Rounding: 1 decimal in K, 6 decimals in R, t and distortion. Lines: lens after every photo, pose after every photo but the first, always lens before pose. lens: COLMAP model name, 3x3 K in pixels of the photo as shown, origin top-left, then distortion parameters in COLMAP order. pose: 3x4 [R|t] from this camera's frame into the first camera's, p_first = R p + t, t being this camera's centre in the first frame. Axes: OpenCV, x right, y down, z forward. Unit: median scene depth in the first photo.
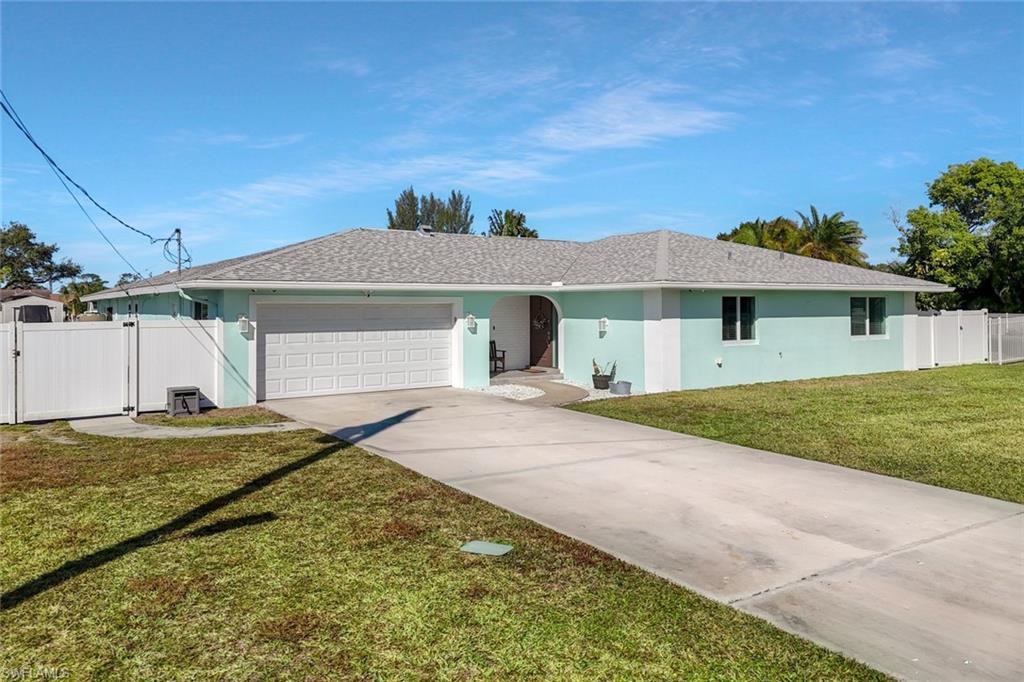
lens RADIAL K [[755.7, 0, 510.7], [0, 755.7, 299.5], [0, 0, 1]] dist [0.100786, -0.001601]
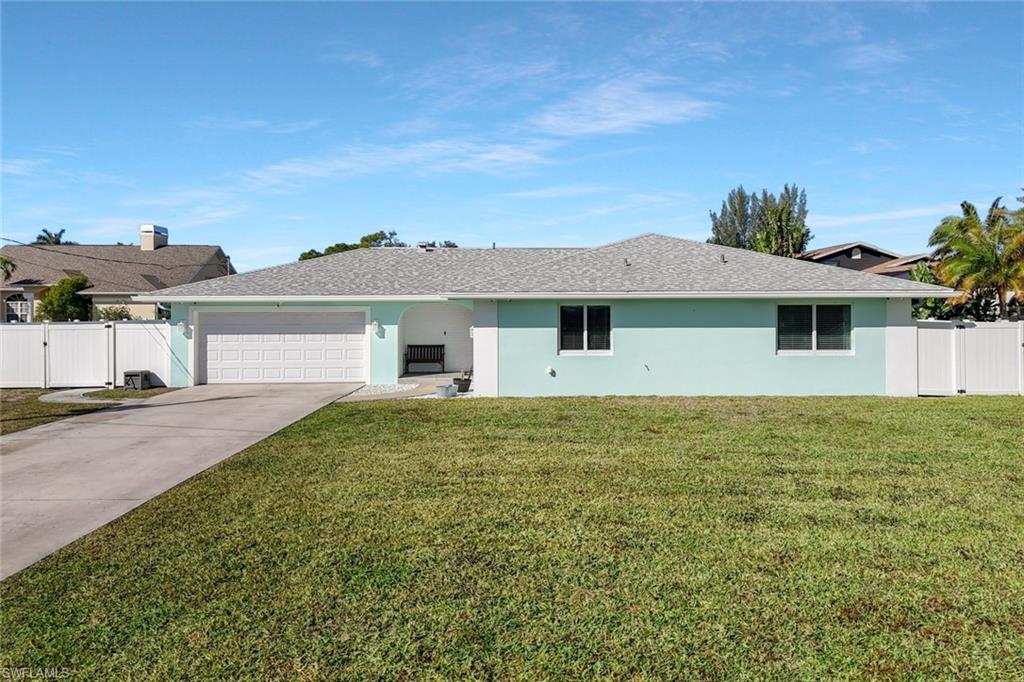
lens RADIAL K [[755.7, 0, 510.7], [0, 755.7, 299.5], [0, 0, 1]] dist [0.100786, -0.001601]
pose [[0.843598, -0.004270, -0.536958, 0.742077], [0.003645, 0.999991, -0.002224, -0.010415], [0.536962, -0.000081, 0.843606, 0.124972]]
